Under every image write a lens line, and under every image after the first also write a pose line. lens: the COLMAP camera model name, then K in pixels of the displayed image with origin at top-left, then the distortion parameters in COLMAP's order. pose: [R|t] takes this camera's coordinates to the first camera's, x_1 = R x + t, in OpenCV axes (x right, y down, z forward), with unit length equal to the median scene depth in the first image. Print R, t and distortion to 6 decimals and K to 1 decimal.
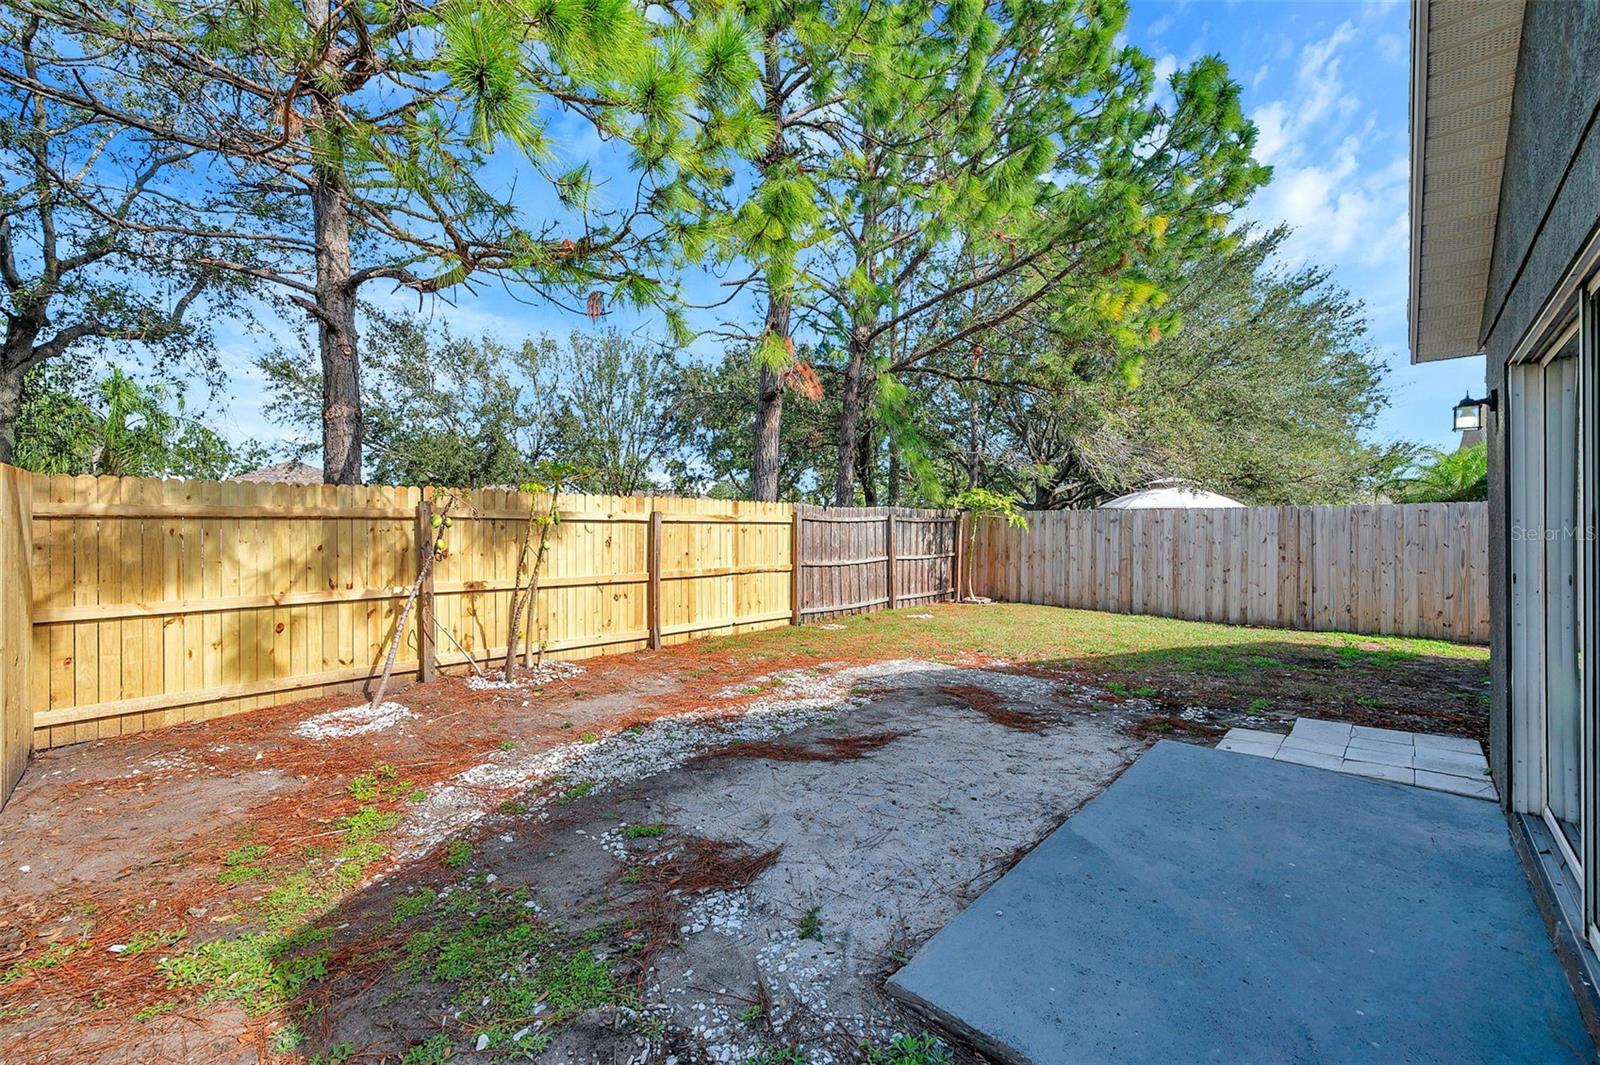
lens RADIAL K [[631.2, 0, 799.9], [0, 631.2, 535.2], [0, 0, 1]] dist [-0.001069, 0.000039]
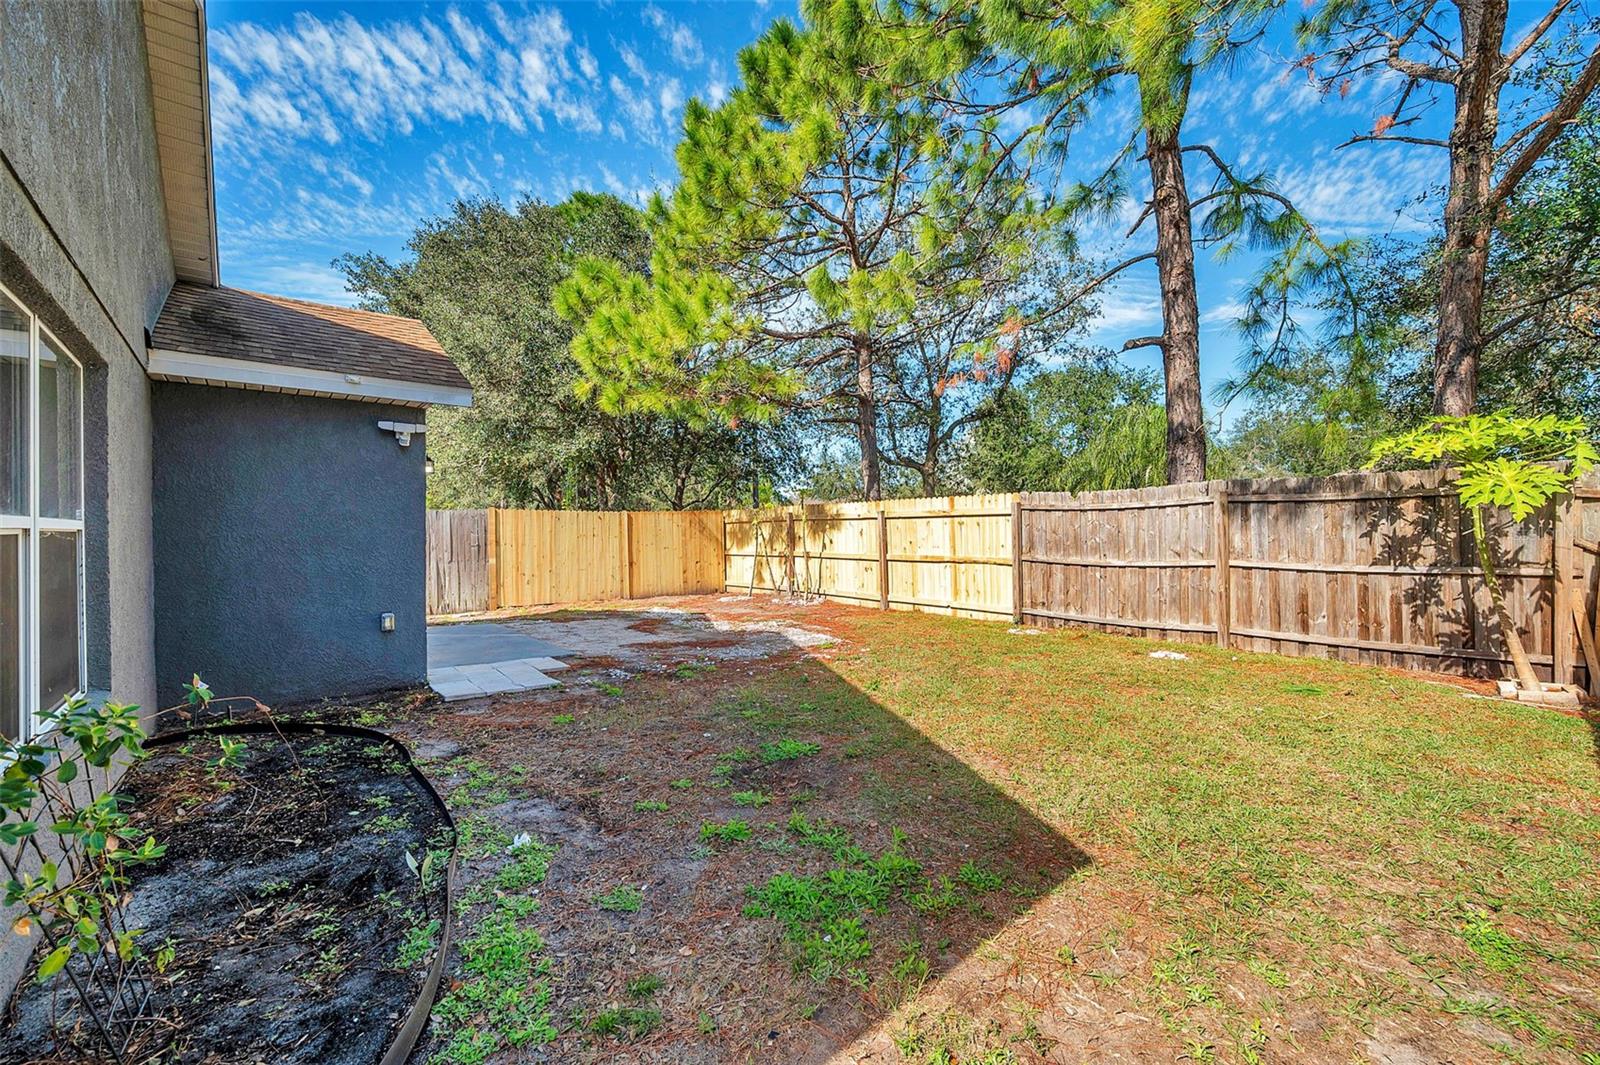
lens RADIAL K [[631.2, 0, 801.9], [0, 631.2, 527.1], [0, 0, 1]] dist [-0.001069, 0.000039]
pose [[-0.101437, 0.002236, -0.994839, 1.040518], [0.008217, 0.999965, 0.001410, -0.004291], [0.994808, -0.008031, -0.101452, 0.848498]]
